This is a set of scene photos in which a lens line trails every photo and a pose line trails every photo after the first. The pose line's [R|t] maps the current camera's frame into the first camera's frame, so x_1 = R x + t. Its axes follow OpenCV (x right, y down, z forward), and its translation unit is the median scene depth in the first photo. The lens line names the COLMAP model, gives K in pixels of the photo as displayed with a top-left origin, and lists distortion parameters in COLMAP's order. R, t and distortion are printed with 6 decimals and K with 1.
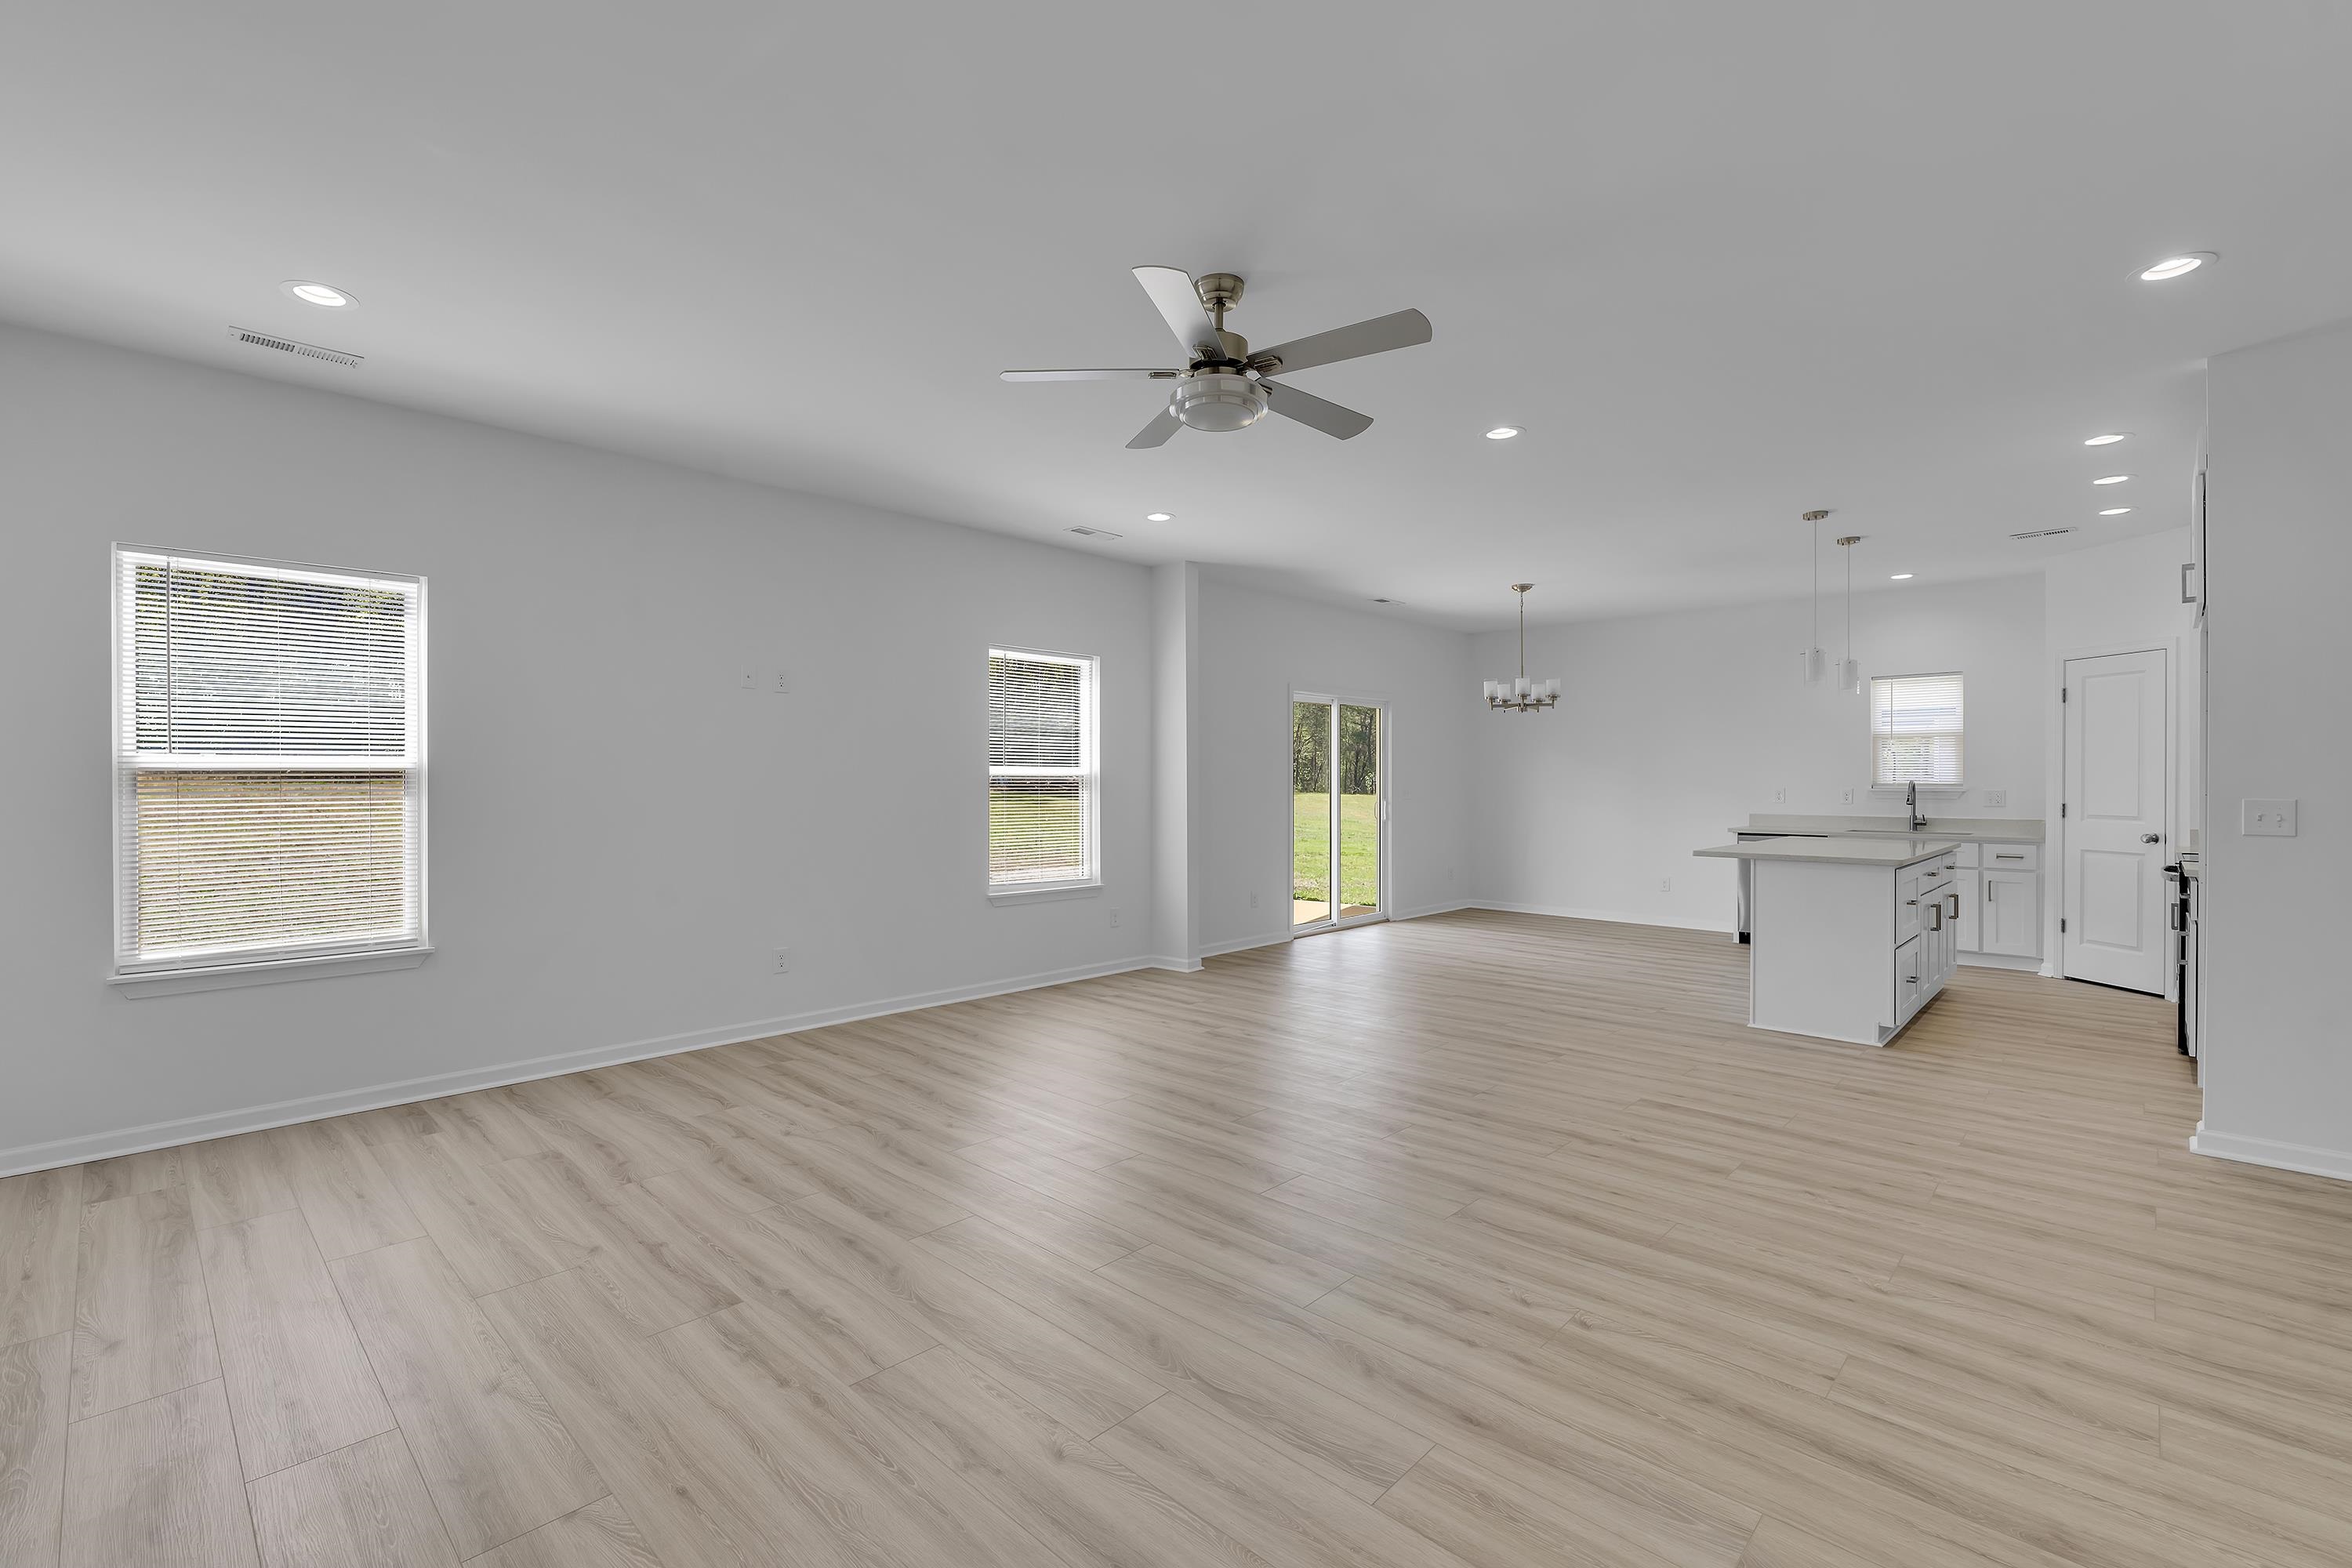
lens RADIAL K [[1036.7, 0, 1162.0], [0, 1036.7, 781.4], [0, 0, 1]] dist [-0.015175, 0.001068]
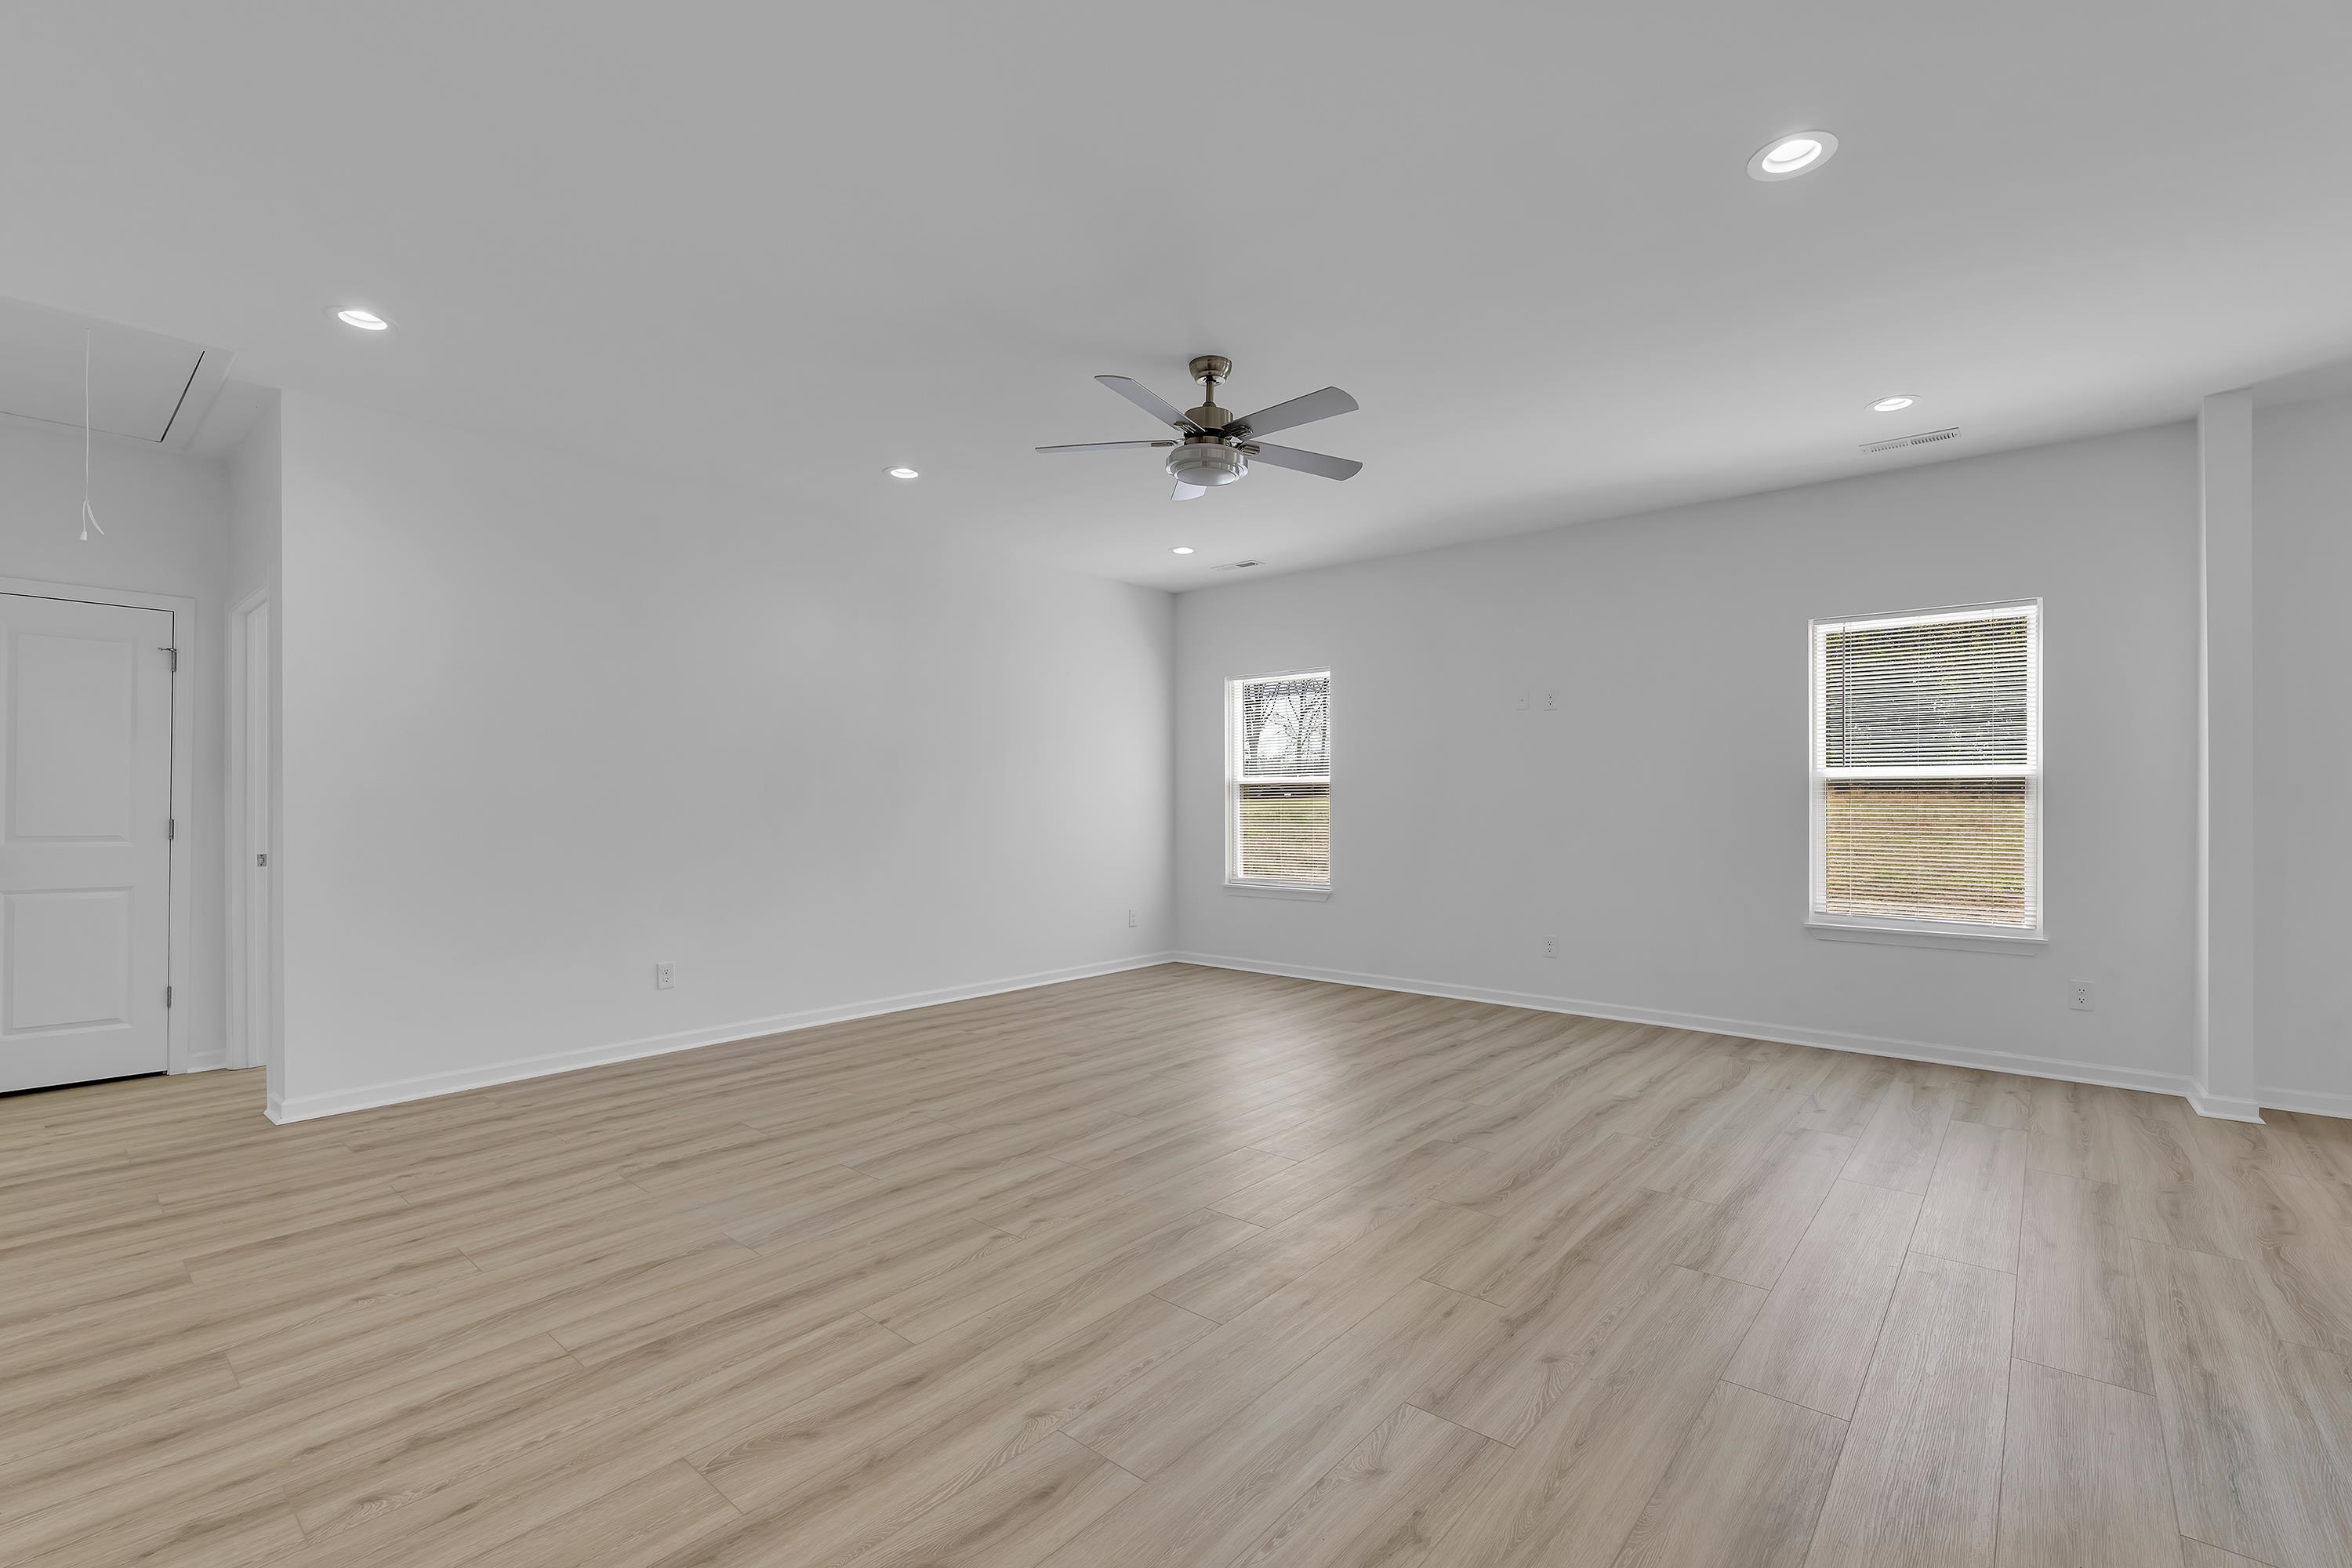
lens RADIAL K [[1021.8, 0, 1170.3], [0, 1021.8, 799.4], [0, 0, 1]] dist [0.012616, 0.000096]
pose [[0.054207, 0.002557, -0.998526, 1.442291], [0.003081, 0.999992, 0.002728, 0.016155], [0.998525, -0.003224, 0.054199, 1.020771]]
